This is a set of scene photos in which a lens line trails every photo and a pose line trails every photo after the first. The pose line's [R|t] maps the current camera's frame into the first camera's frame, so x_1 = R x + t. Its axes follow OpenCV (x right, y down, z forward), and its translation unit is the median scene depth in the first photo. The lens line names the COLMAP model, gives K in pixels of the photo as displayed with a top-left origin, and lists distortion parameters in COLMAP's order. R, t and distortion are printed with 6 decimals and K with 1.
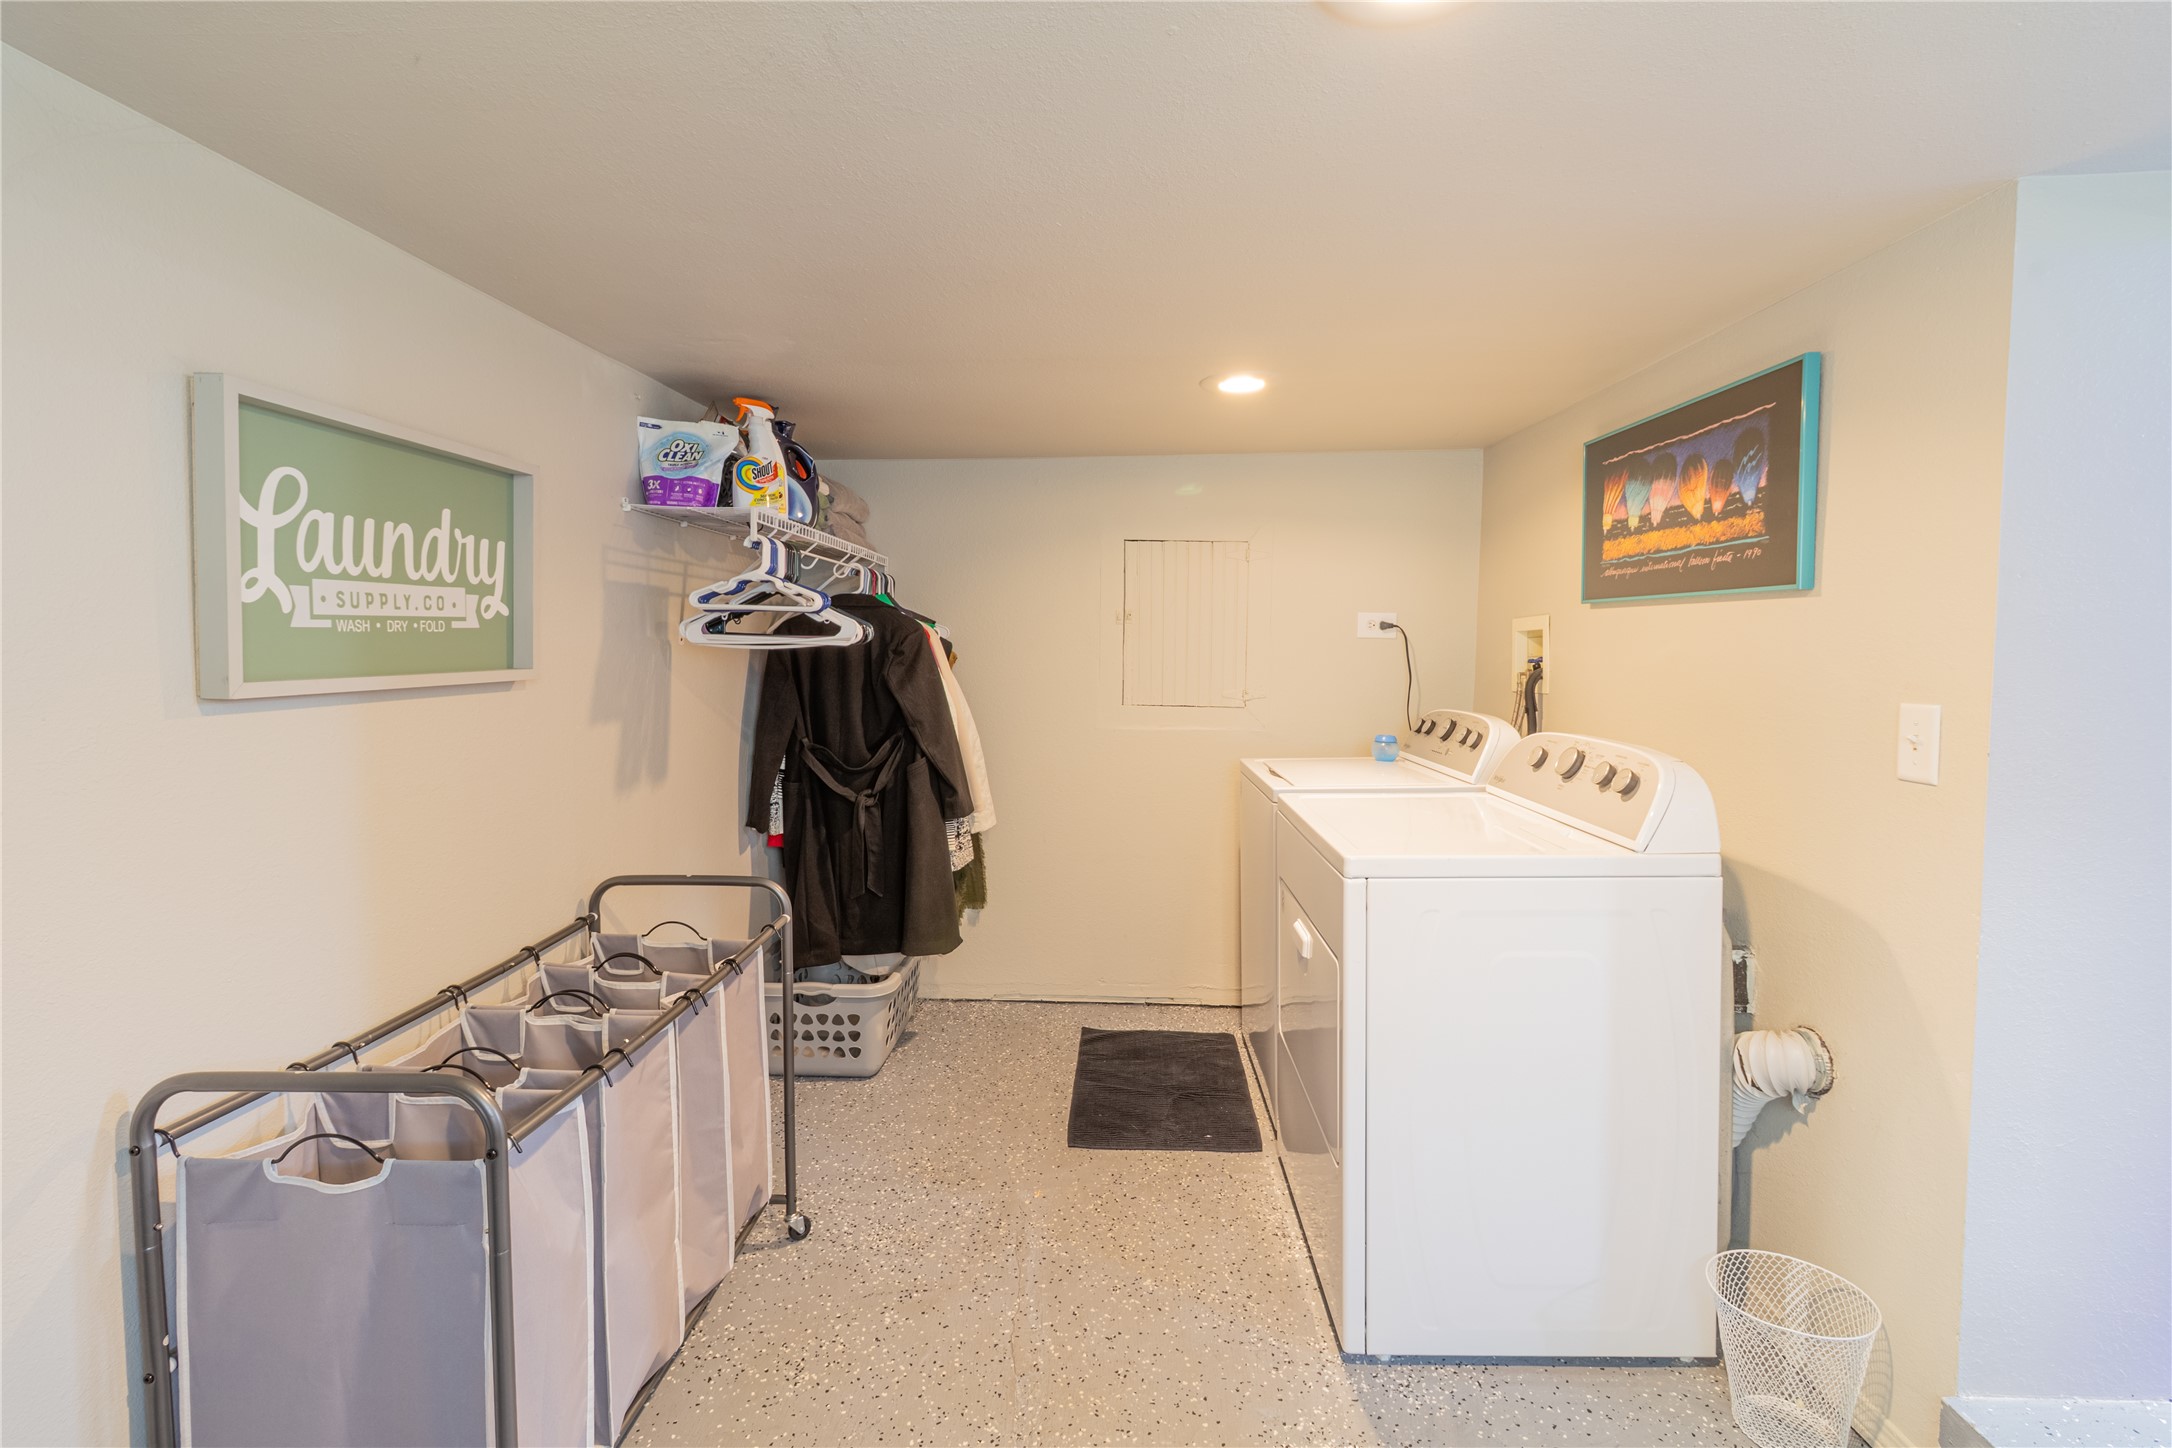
lens RADIAL K [[999.5, 0, 1093.7], [0, 999.5, 689.5], [0, 0, 1]] dist [0.001493, -0.000130]
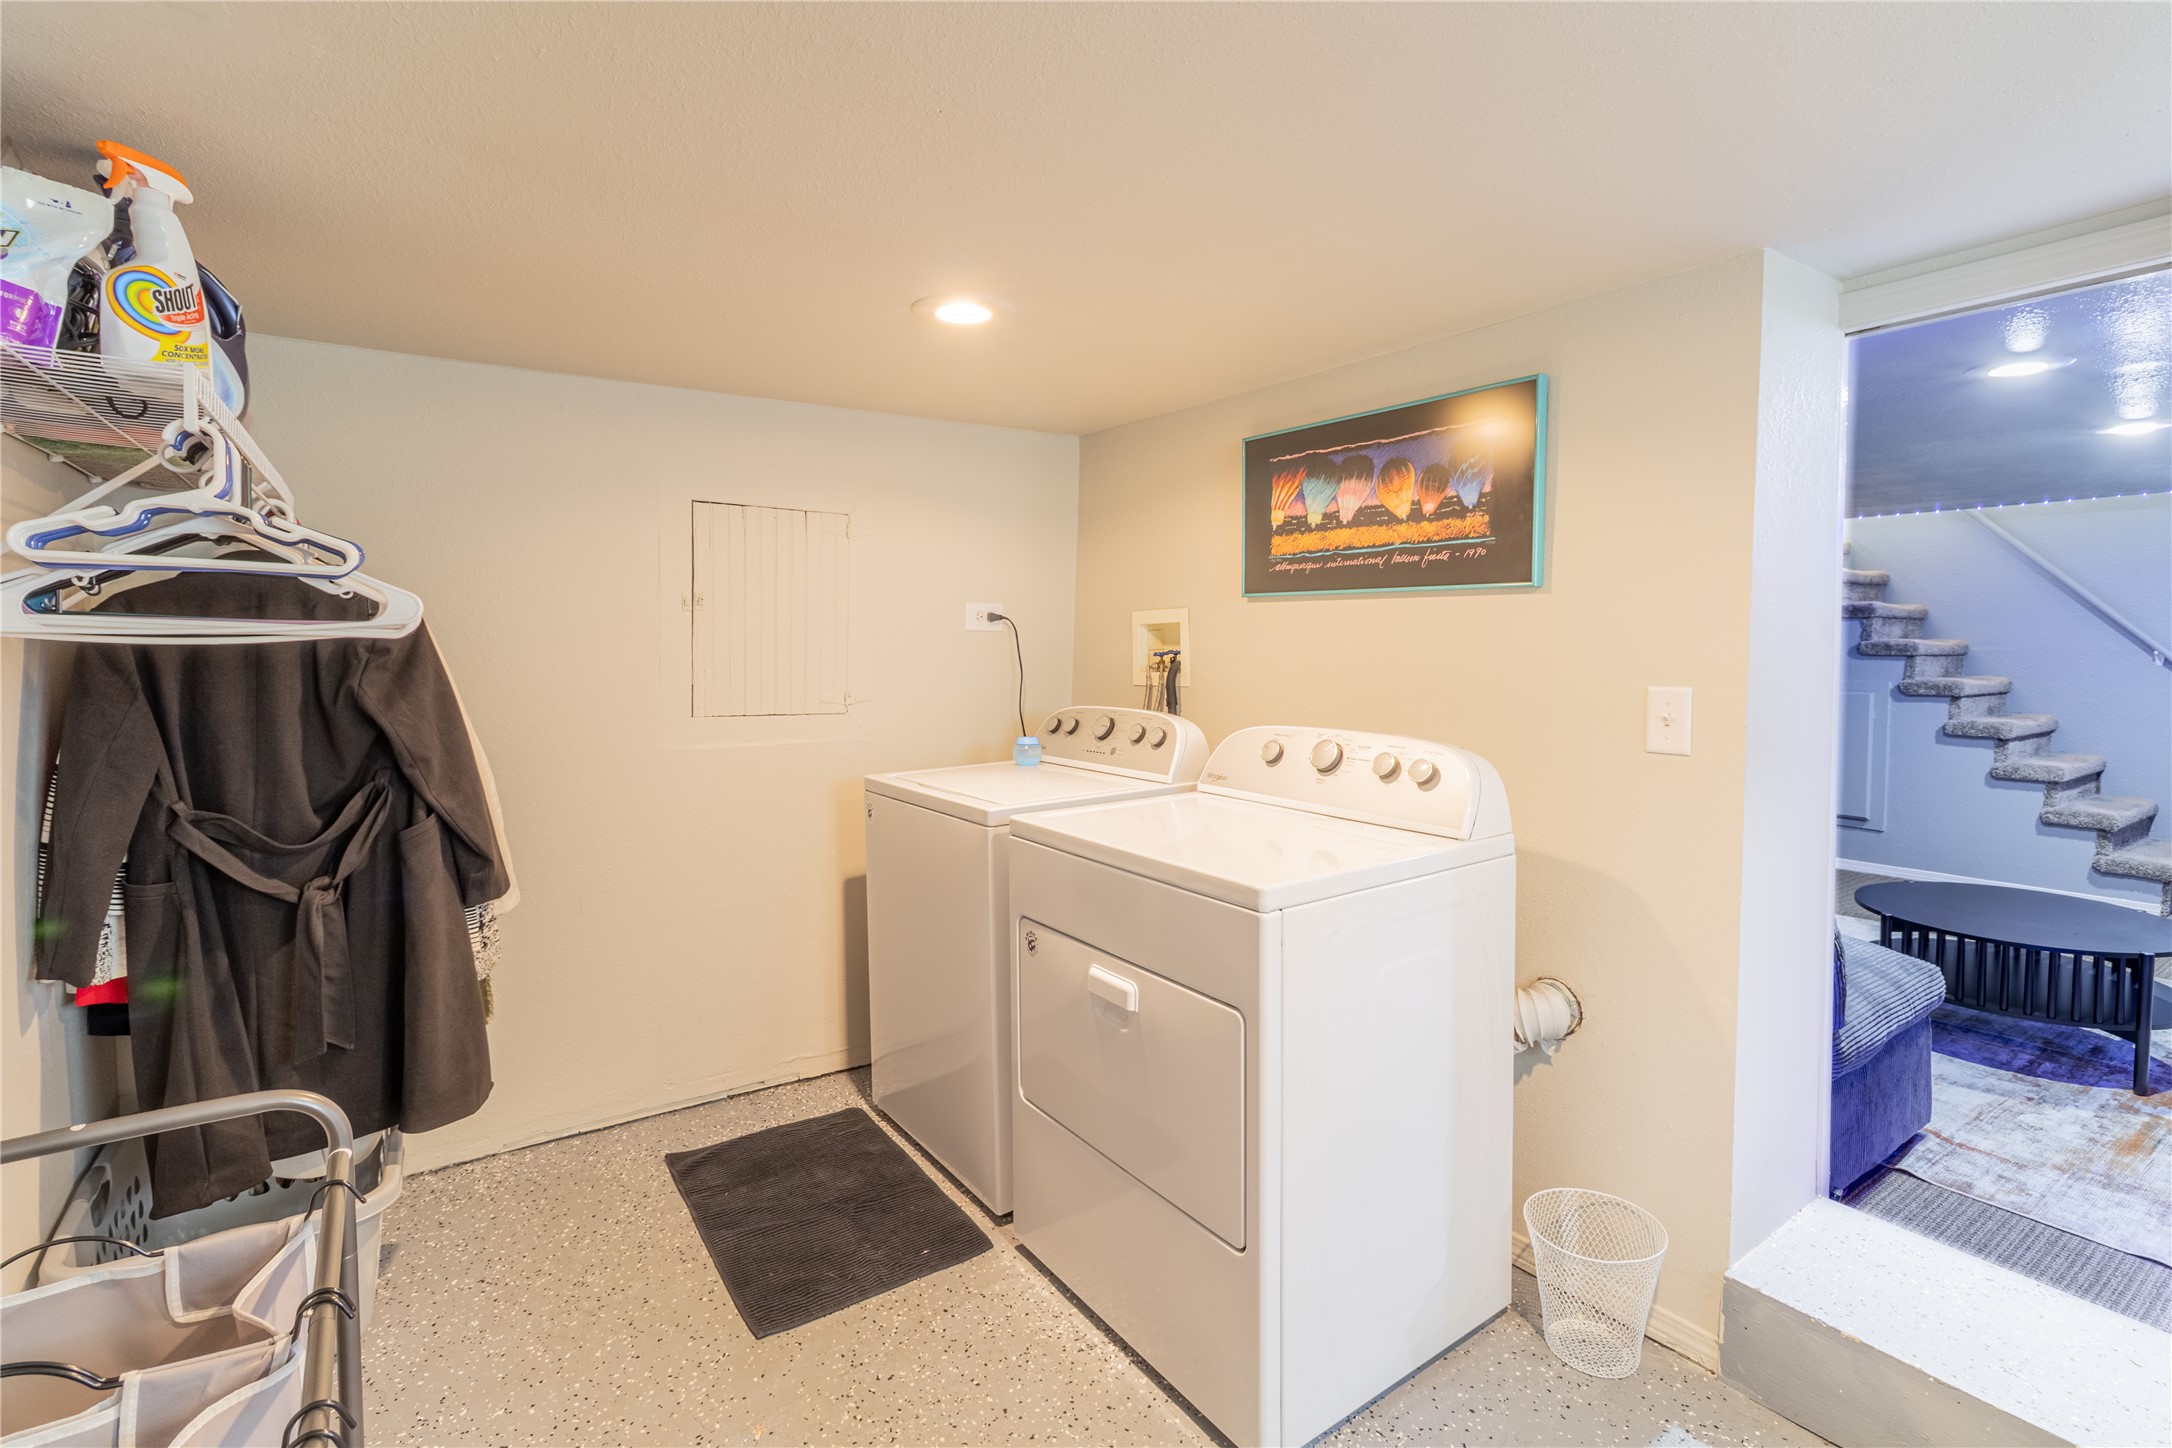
lens RADIAL K [[999.5, 0, 1093.7], [0, 999.5, 689.5], [0, 0, 1]] dist [0.001493, -0.000130]
pose [[0.802194, -0.030136, 0.596302, -0.254221], [0.027682, 0.999529, 0.013274, -0.010208], [-0.596421, 0.005858, 0.802650, 0.290331]]
